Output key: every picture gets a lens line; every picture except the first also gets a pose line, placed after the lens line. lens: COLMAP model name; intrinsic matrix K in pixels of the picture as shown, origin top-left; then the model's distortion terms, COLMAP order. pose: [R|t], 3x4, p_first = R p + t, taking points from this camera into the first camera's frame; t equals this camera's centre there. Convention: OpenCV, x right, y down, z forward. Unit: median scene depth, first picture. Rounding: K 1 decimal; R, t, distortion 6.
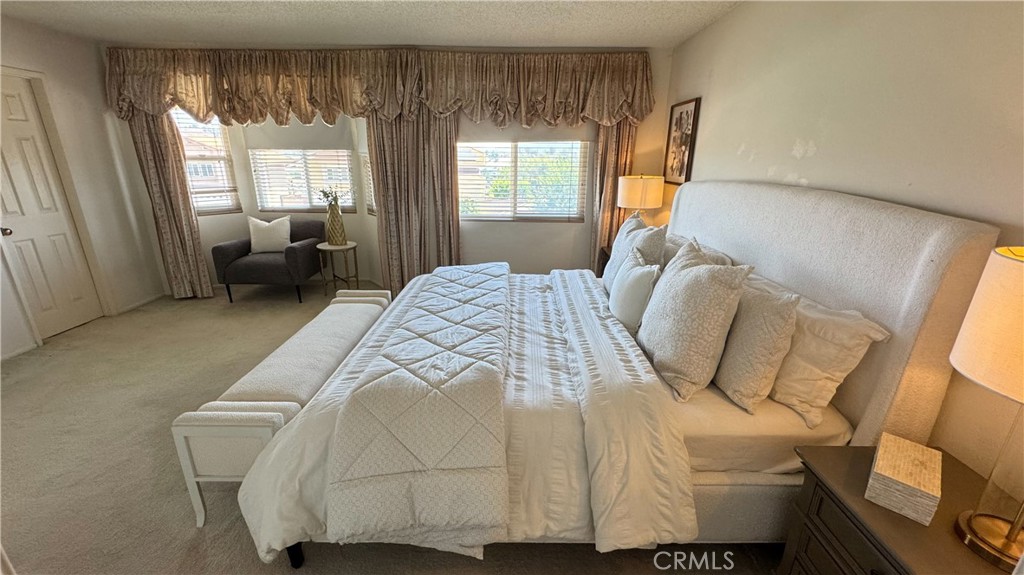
lens RADIAL K [[407.6, 0, 510.1], [0, 407.6, 289.7], [0, 0, 1]] dist [-0.003727, 0.000528]
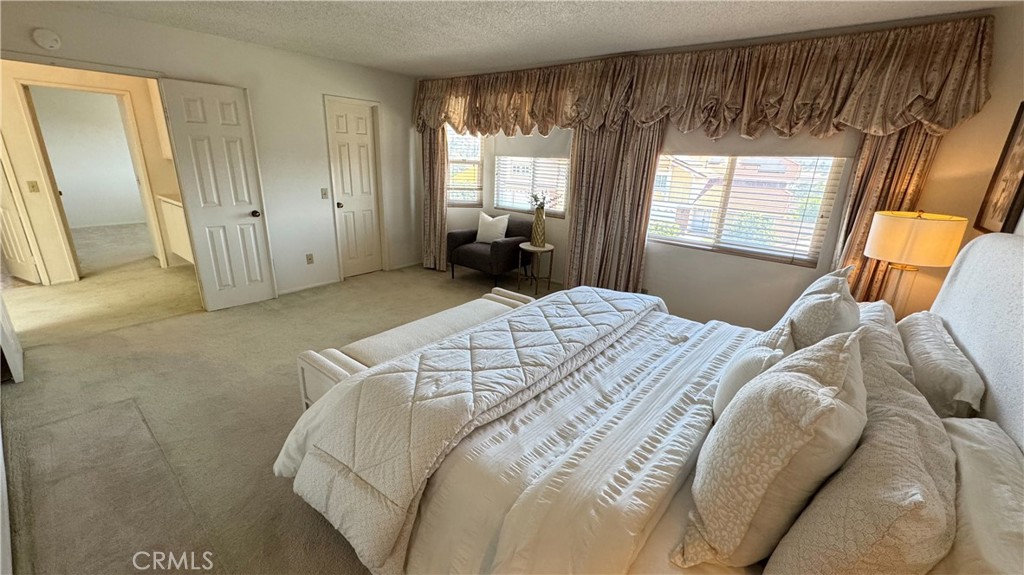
lens RADIAL K [[407.6, 0, 511.1], [0, 407.6, 289.3], [0, 0, 1]] dist [-0.003727, 0.000528]
pose [[0.781204, 0.215586, -0.585869, 0.215131], [-0.224243, 0.972749, 0.058942, -0.056883], [0.582610, 0.085331, 0.808260, 0.120435]]
